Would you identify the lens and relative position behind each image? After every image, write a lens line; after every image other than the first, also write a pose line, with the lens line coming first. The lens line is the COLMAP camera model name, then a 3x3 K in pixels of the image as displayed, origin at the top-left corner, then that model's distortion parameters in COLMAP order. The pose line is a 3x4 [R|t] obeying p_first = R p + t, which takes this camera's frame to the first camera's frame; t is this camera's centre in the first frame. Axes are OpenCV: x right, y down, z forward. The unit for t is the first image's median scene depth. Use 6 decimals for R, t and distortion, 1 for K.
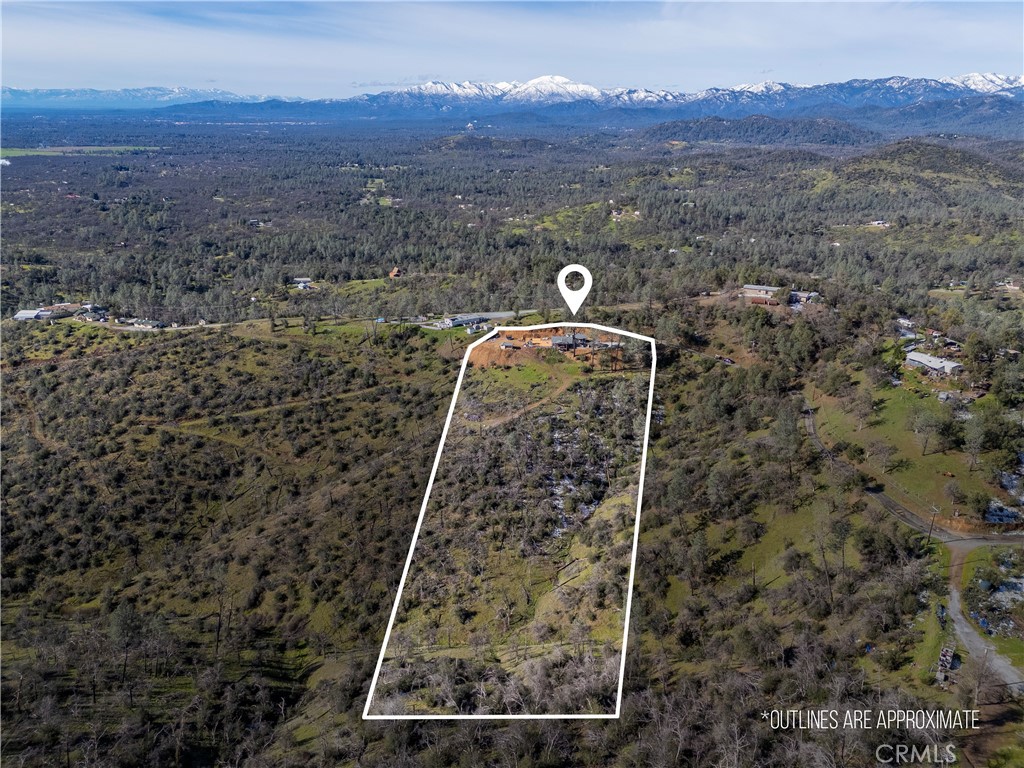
lens RADIAL K [[755.0, 0, 507.9], [0, 755.0, 381.6], [0, 0, 1]] dist [0.075873, -0.065541]
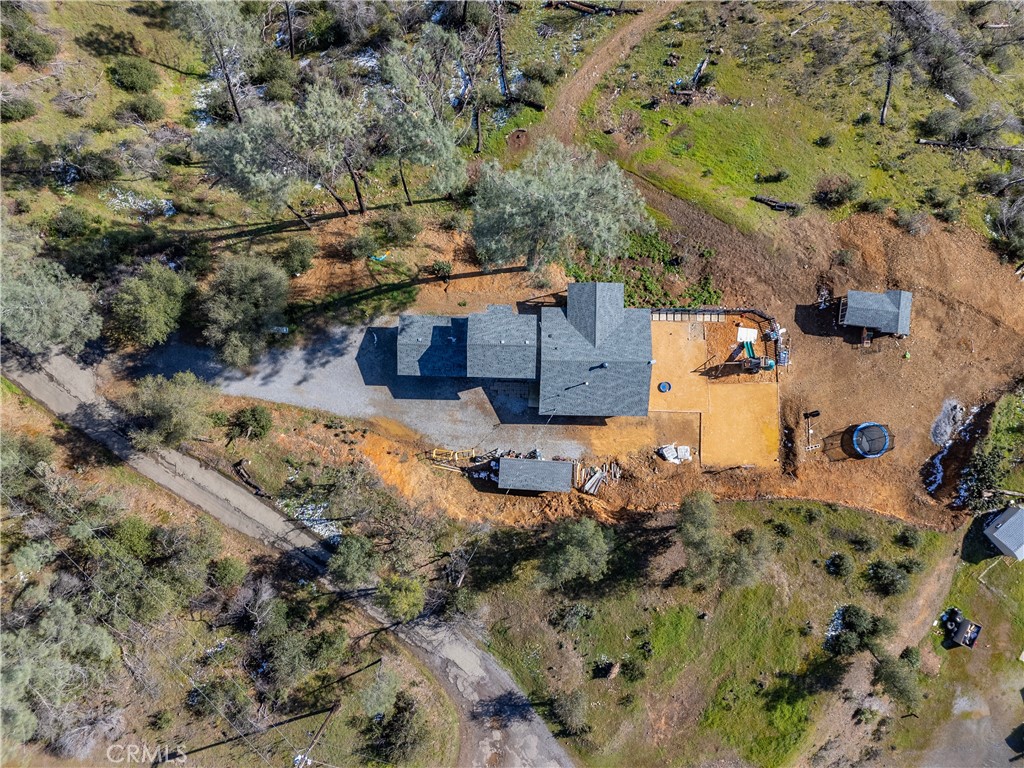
lens RADIAL K [[755.0, 0, 512.3], [0, 755.0, 388.2], [0, 0, 1]] dist [0.075873, -0.065541]
pose [[-0.998509, 0.054487, -0.003221, 0.091457], [-0.020999, -0.329008, 0.944093, -0.233591], [0.050381, 0.942754, 0.329662, 0.919389]]
